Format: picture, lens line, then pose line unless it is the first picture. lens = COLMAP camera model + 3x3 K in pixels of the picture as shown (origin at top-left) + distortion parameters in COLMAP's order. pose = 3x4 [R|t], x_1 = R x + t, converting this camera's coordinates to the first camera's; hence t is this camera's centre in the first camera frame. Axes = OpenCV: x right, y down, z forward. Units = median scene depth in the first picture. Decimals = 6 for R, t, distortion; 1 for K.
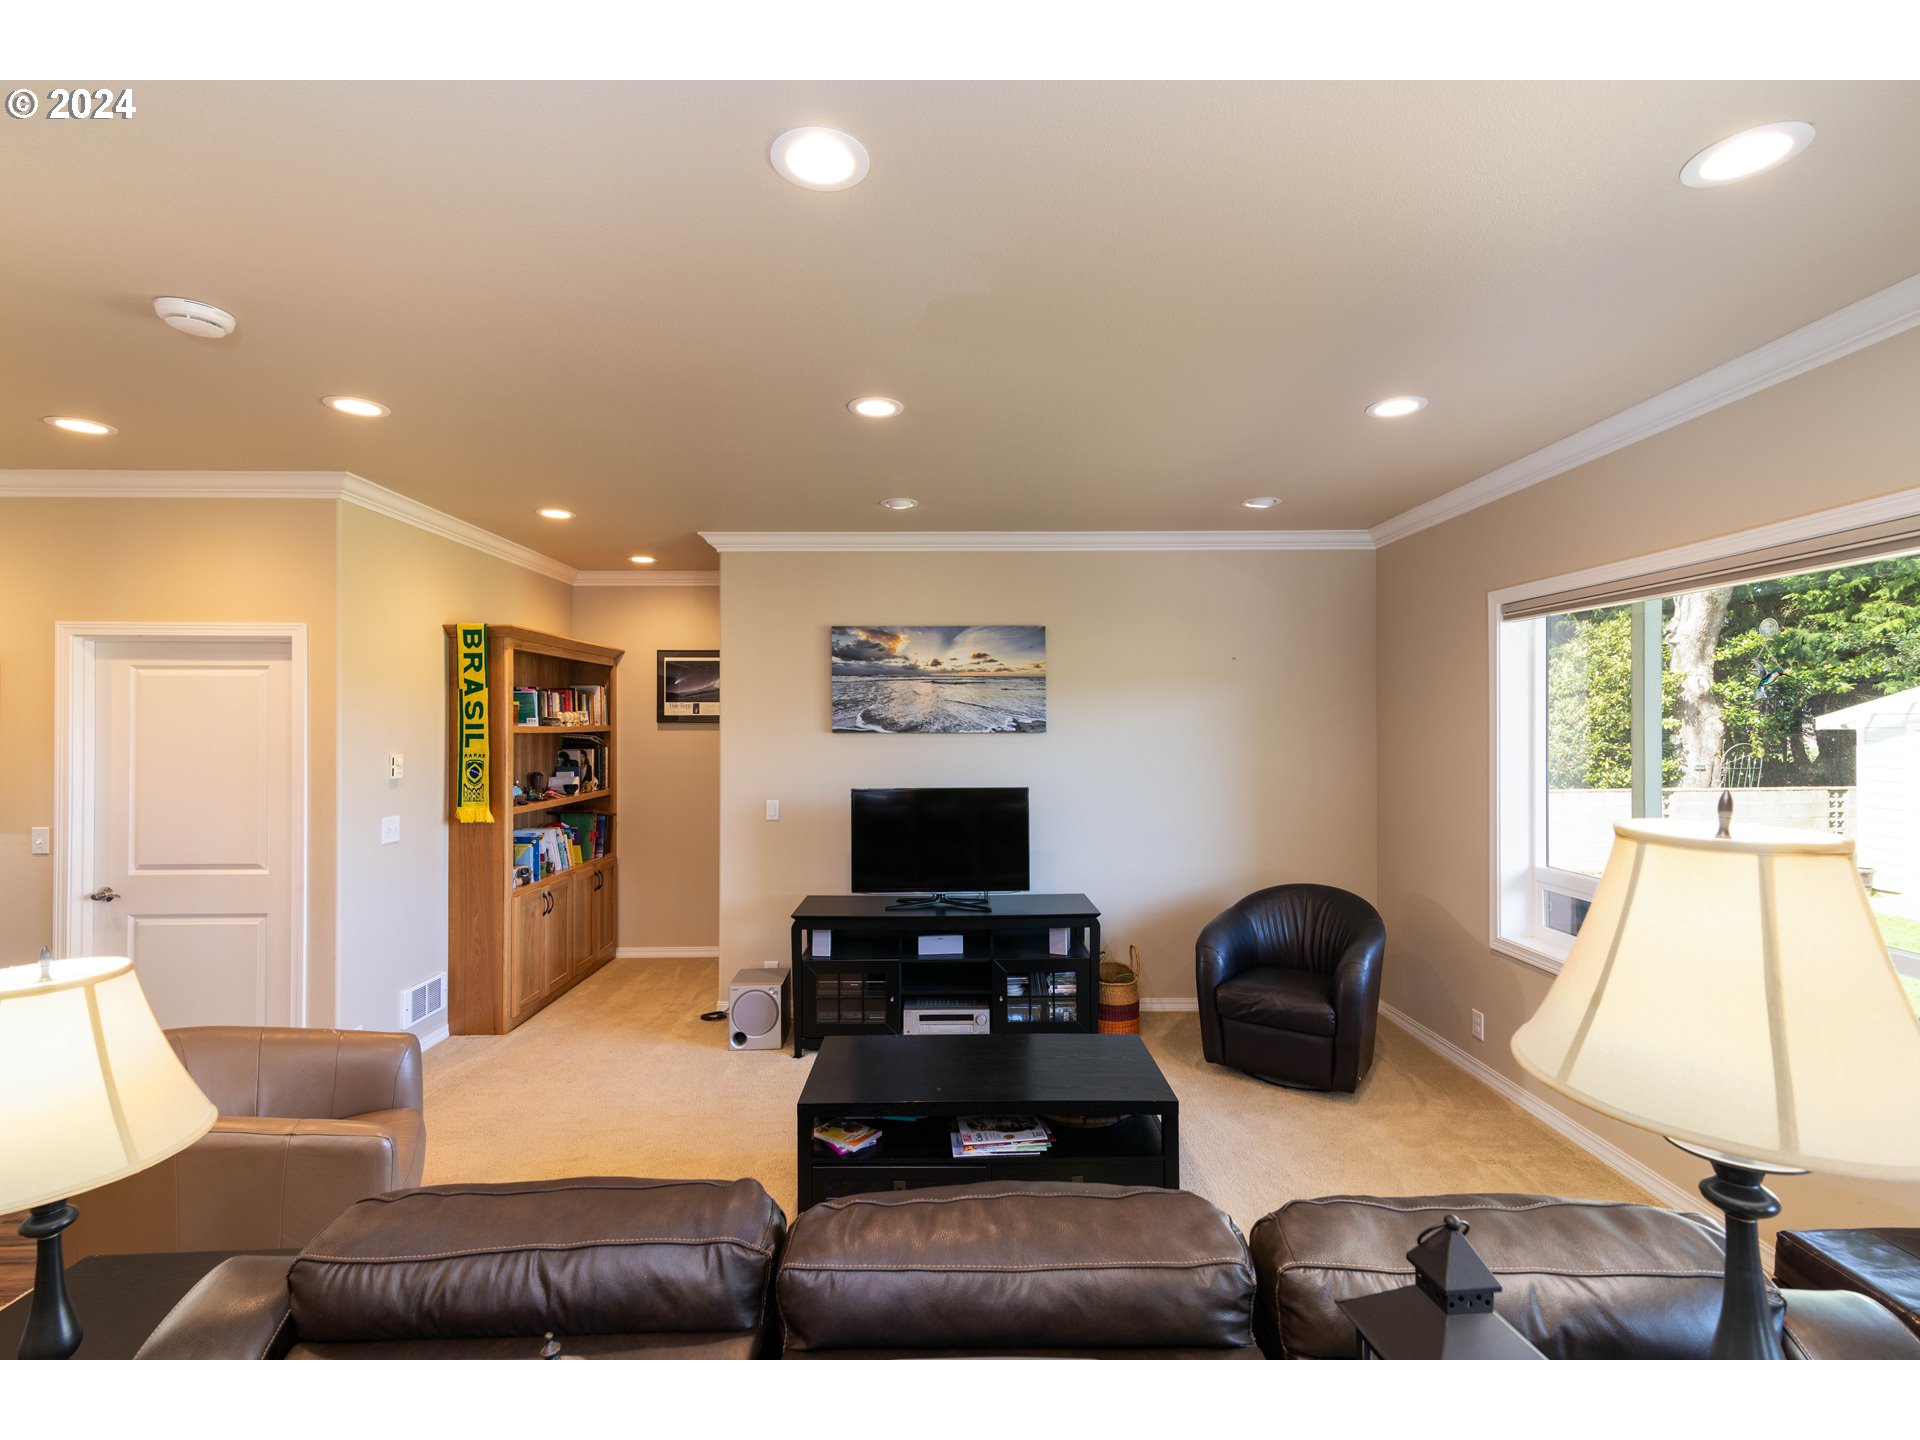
lens RADIAL K [[866.1, 0, 960.0], [0, 866.1, 720.0], [0, 0, 1]] dist [0.013253, -0.000056]
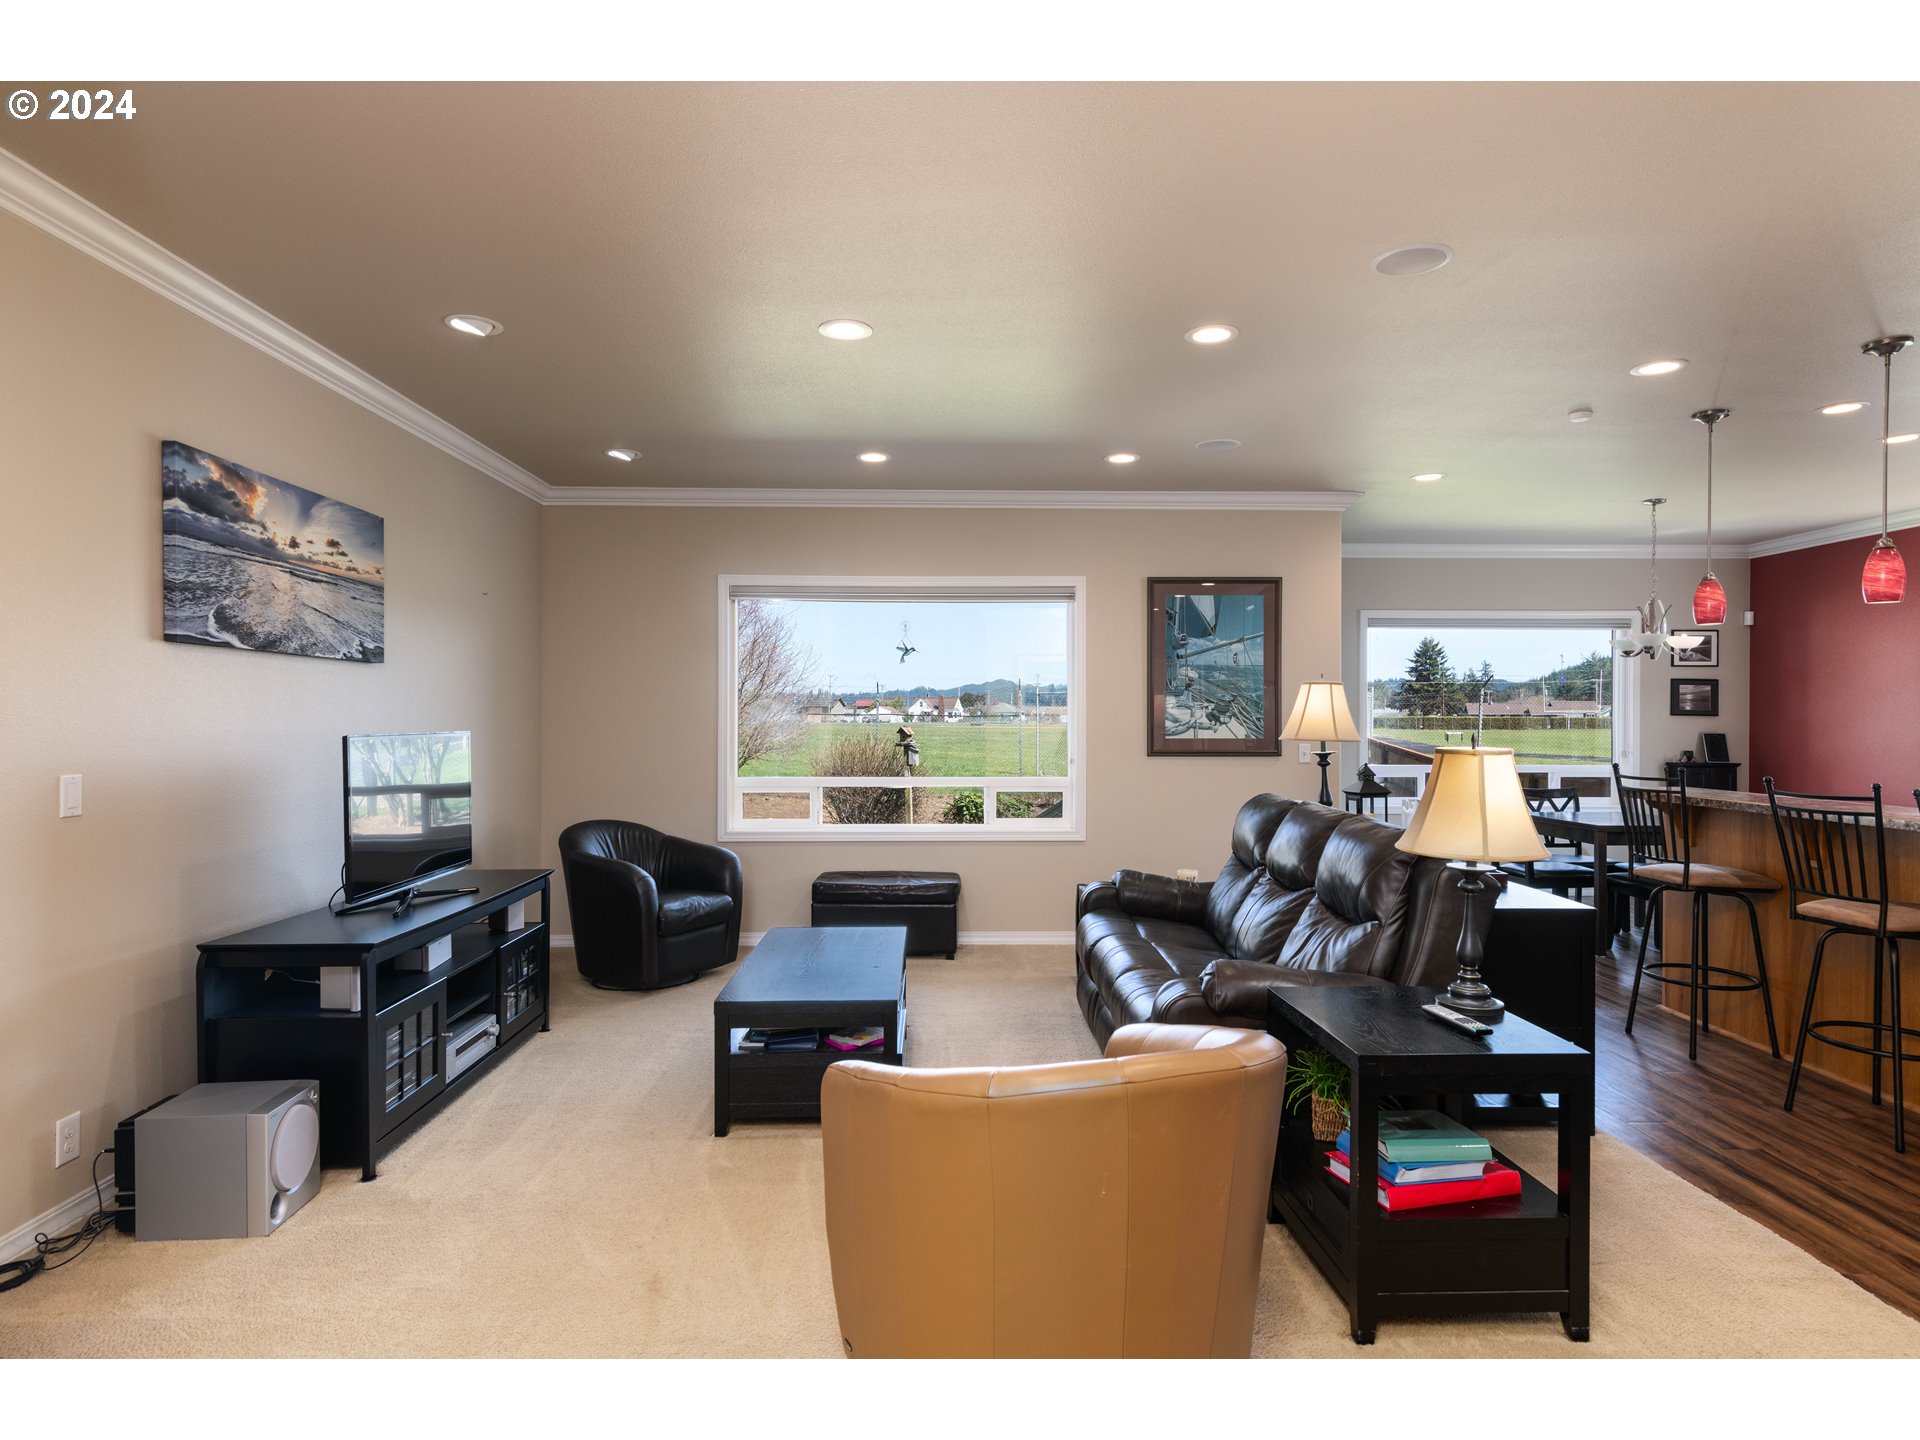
lens RADIAL K [[1065.7, 0, 947.9], [0, 1065.7, 715.5], [0, 0, 1]] dist [0.021632, 0.000667]
pose [[-0.028289, 0.006373, 0.999579, -0.821240], [-0.007051, 0.999954, -0.006575, 0.061093], [-0.999575, -0.007234, -0.028242, 0.546103]]
